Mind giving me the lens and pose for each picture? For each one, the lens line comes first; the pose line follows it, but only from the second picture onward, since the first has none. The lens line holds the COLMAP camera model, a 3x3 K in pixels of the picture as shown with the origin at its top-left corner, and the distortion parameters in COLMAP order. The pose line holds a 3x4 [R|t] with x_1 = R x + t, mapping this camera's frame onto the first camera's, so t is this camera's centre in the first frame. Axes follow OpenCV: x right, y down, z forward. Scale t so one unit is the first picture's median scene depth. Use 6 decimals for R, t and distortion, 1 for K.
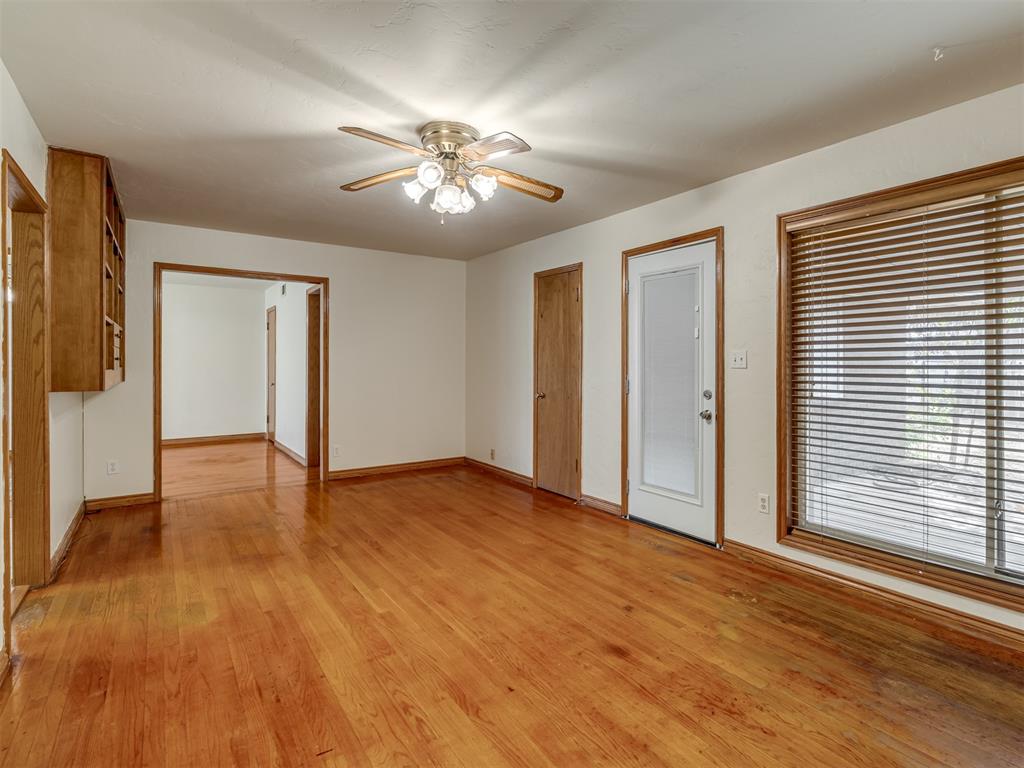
lens RADIAL K [[532.4, 0, 536.7], [0, 532.4, 362.9], [0, 0, 1]] dist [-0.005418, 0.001433]
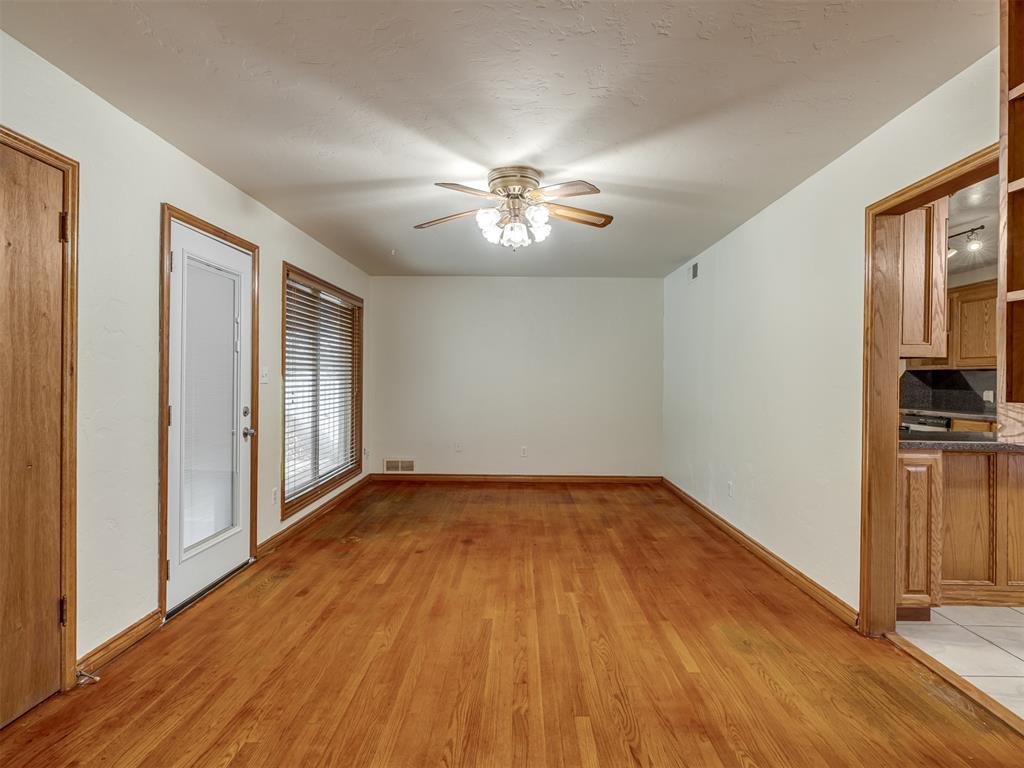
lens RADIAL K [[532.4, 0, 536.7], [0, 532.4, 362.9], [0, 0, 1]] dist [-0.005418, 0.001433]
pose [[-0.833867, 0.007504, 0.551914, -0.786105], [-0.006952, 0.999685, -0.024097, -0.010054], [-0.551921, -0.023931, -0.833553, 1.814056]]
